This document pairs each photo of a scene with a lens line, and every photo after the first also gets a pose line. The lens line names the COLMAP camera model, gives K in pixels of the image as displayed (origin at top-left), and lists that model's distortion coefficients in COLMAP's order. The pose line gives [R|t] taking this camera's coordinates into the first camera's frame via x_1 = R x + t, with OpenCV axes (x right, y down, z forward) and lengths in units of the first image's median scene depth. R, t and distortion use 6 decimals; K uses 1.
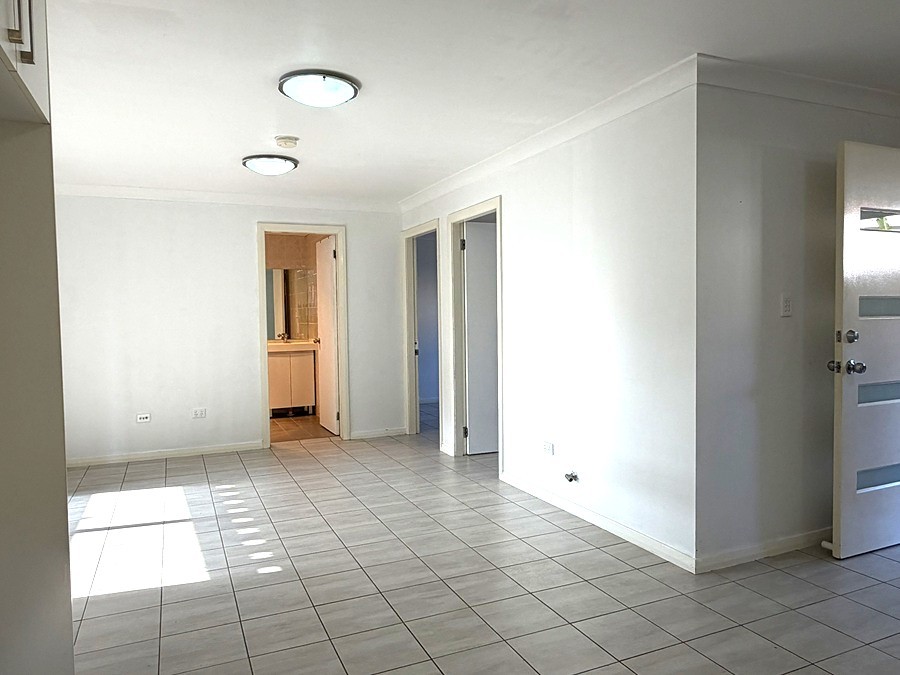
lens RADIAL K [[619.6, 0, 450.0], [0, 619.6, 337.5], [0, 0, 1]] dist [0.005624, 0.000430]
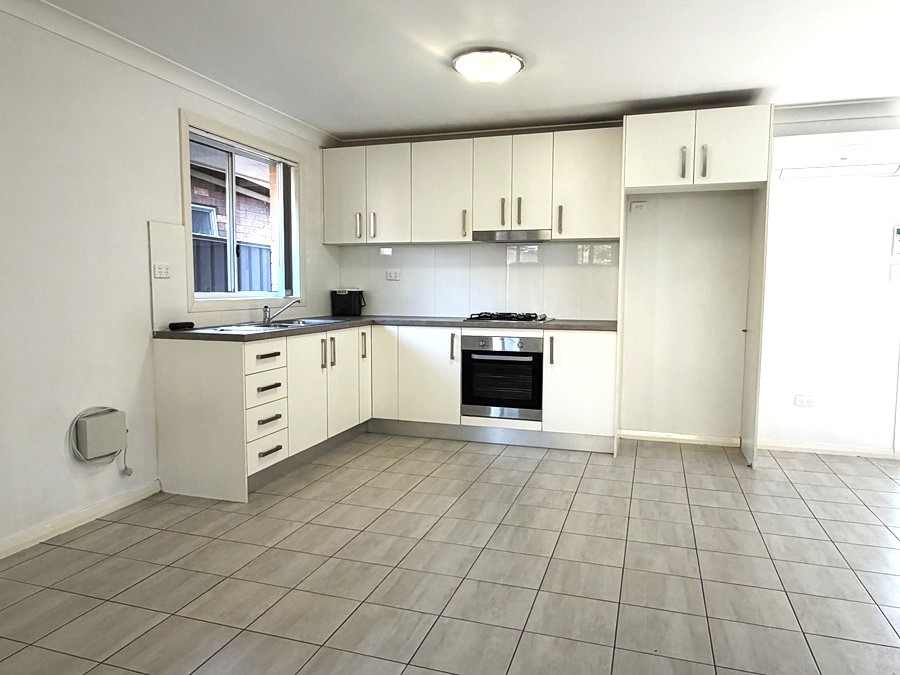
lens RADIAL K [[619.6, 0, 450.0], [0, 619.6, 337.5], [0, 0, 1]] dist [0.005624, 0.000430]
pose [[-0.674629, 0.072437, -0.734594, 0.873567], [-0.020863, 0.992905, 0.117068, -0.021257], [0.737862, 0.094304, -0.668331, 0.875349]]
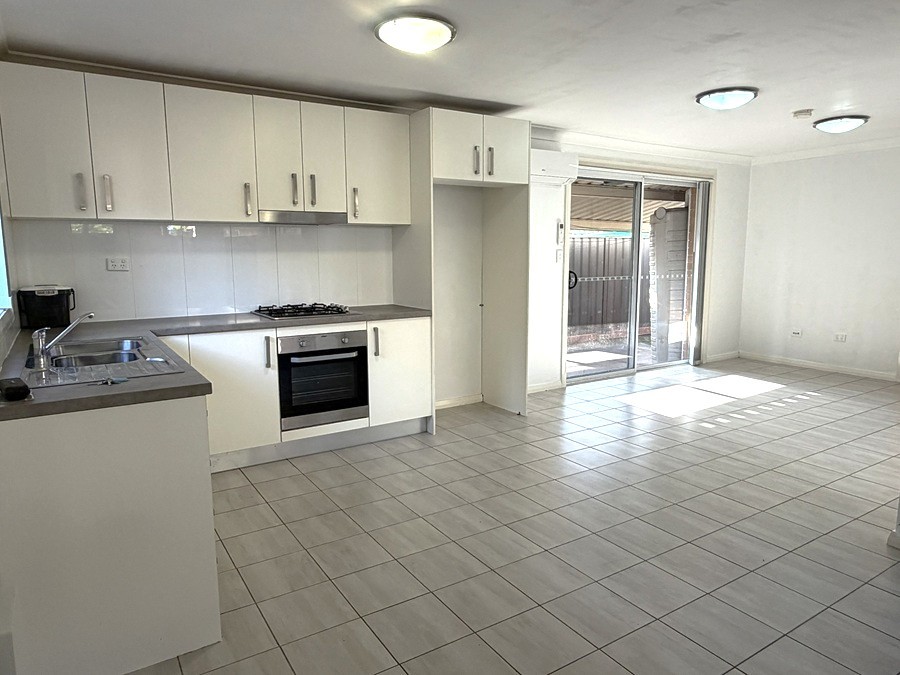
lens RADIAL K [[595.7, 0, 450.0], [0, 595.7, 337.5], [0, 0, 1]] dist [-0.005248, -0.000690]
pose [[0.149909, 0.157330, -0.976102, 0.963203], [-0.033019, 0.987504, 0.154097, -0.044285], [0.988148, 0.009130, 0.153231, 0.160376]]
